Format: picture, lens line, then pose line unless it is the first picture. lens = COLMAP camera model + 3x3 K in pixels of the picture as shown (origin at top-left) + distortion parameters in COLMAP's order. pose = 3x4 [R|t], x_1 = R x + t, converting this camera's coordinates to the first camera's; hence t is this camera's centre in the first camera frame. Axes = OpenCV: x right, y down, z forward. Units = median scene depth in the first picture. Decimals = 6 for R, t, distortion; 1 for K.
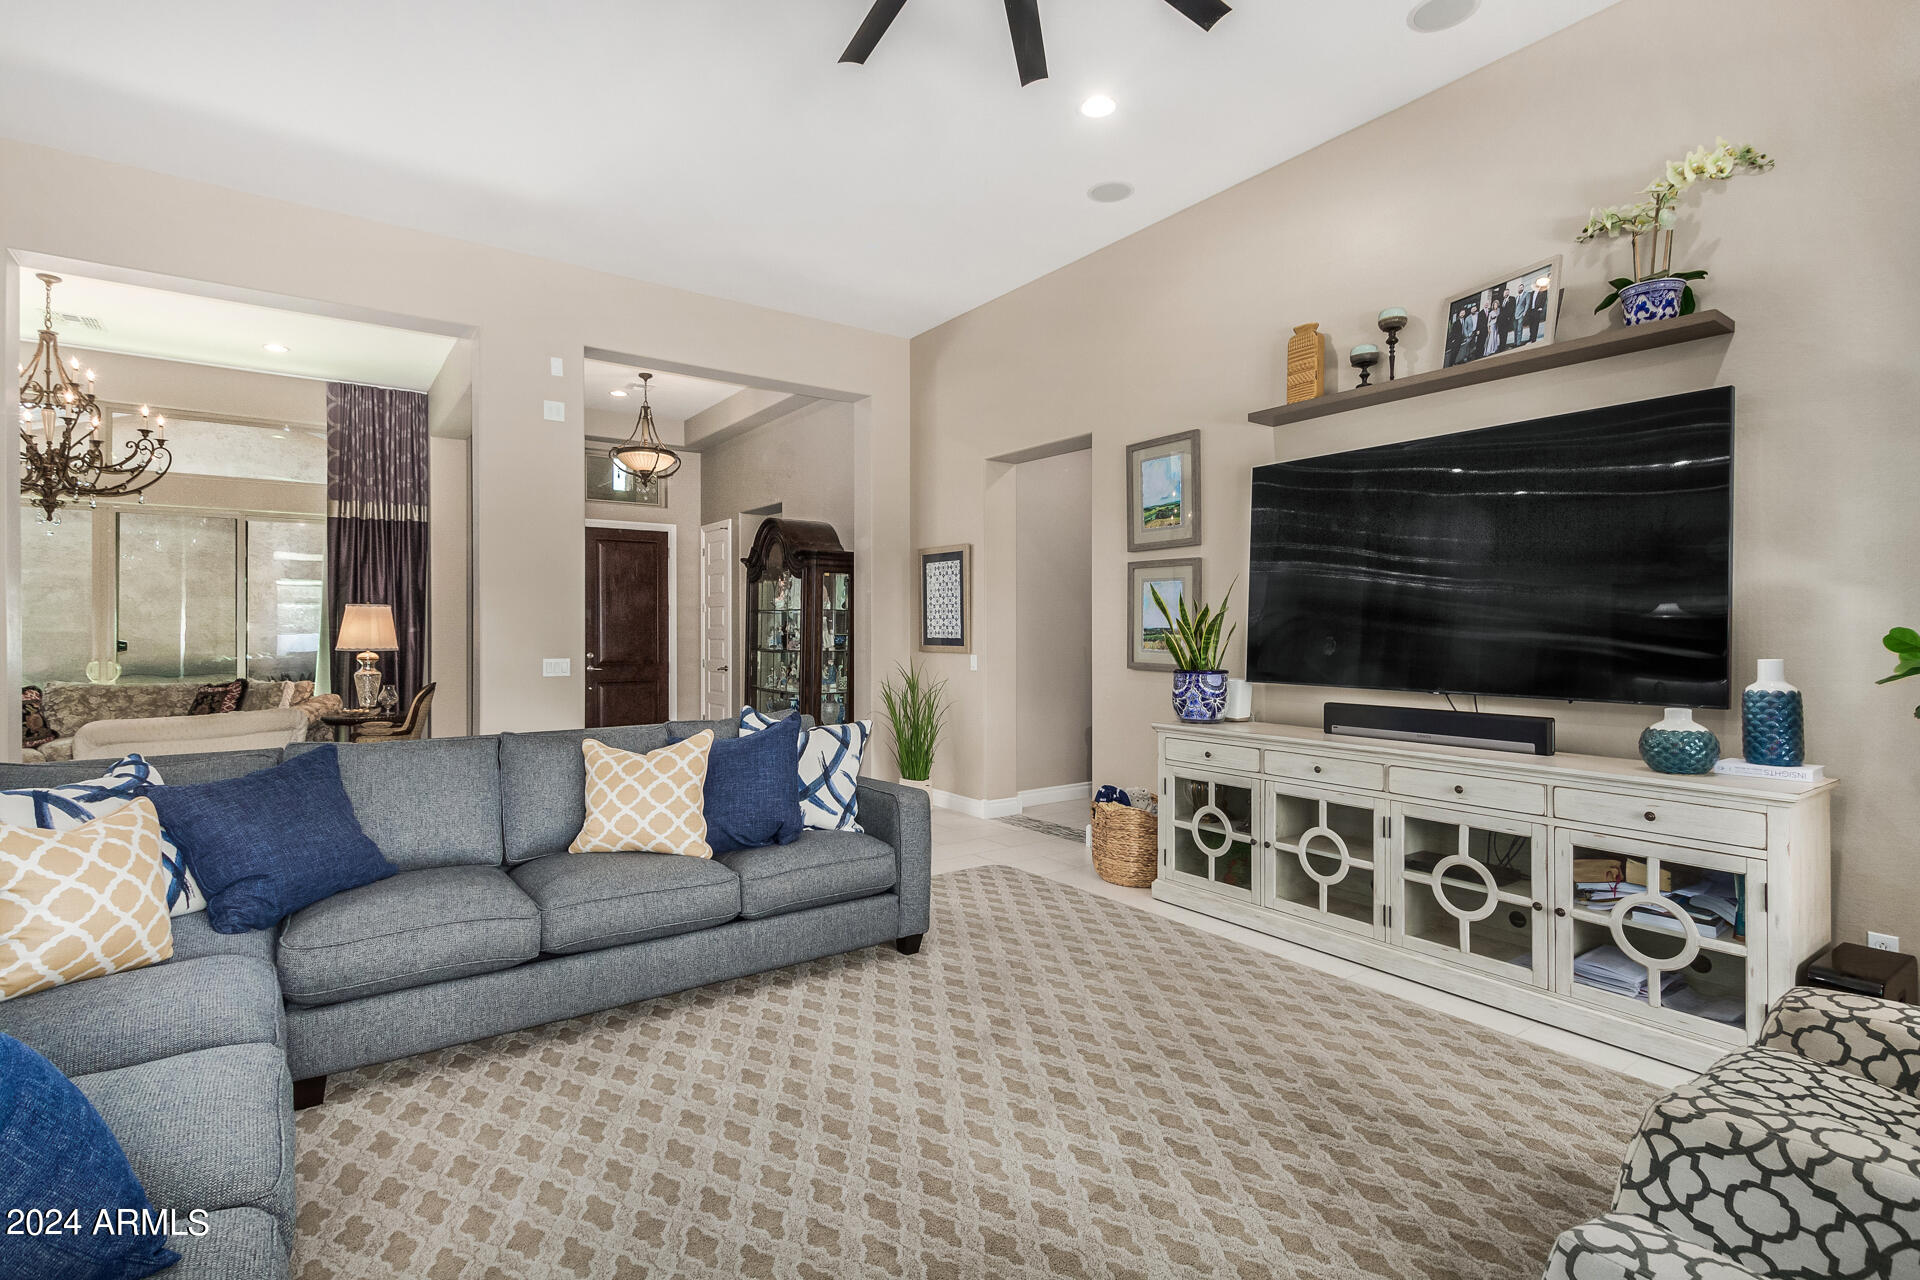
lens RADIAL K [[927.5, 0, 955.5], [0, 927.5, 630.9], [0, 0, 1]] dist [0.010189, -0.003975]
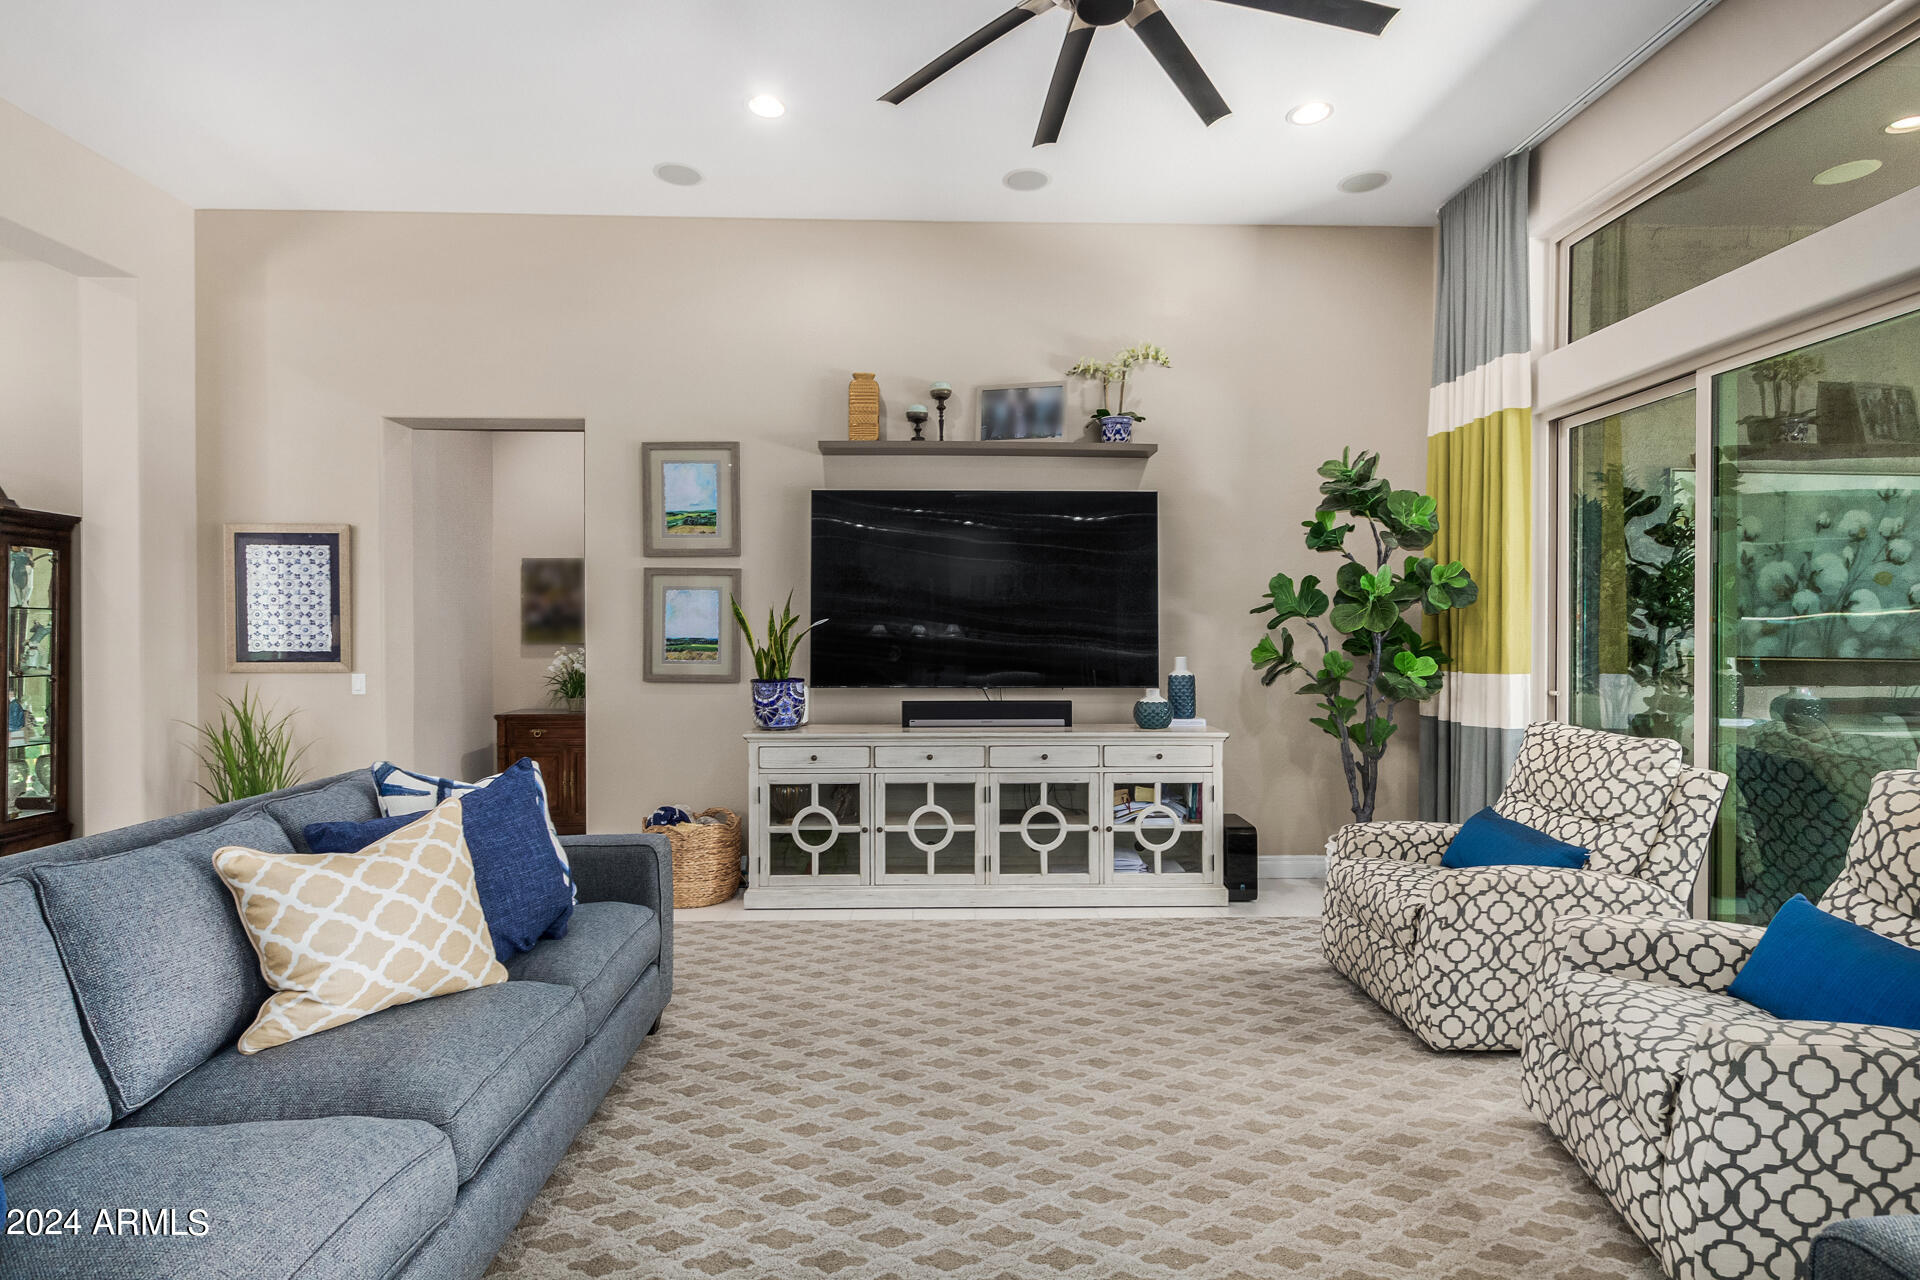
lens RADIAL K [[927.5, 0, 962.9], [0, 927.5, 638.8], [0, 0, 1]] dist [0.010189, -0.003975]
pose [[0.553351, -0.007355, 0.832916, -0.607425], [0.001711, 0.999969, 0.007693, -0.013172], [-0.832946, -0.002832, 0.553347, 0.314132]]
